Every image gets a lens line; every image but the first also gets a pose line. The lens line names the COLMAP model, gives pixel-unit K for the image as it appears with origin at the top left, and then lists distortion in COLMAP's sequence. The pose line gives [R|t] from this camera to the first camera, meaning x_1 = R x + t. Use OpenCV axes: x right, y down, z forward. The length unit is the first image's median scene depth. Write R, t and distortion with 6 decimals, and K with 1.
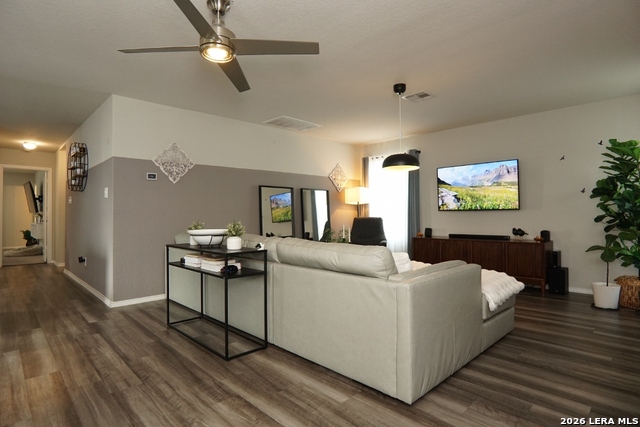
lens RADIAL K [[342.7, 0, 320.5], [0, 342.7, 214.3], [0, 0, 1]] dist [-0.028131, 0.002123]
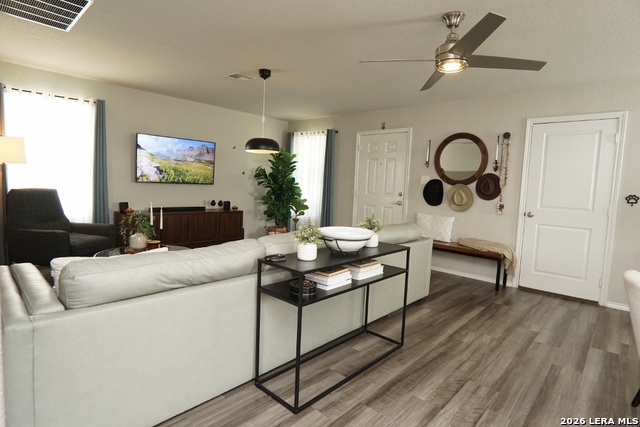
lens RADIAL K [[342.7, 0, 318.8], [0, 342.7, 213.0], [0, 0, 1]] dist [-0.028131, 0.002123]
pose [[-0.054954, -0.084621, 0.994897, -1.073347], [-0.052490, 0.995269, 0.081753, -0.052045], [-0.997108, -0.047729, -0.059135, 1.112709]]
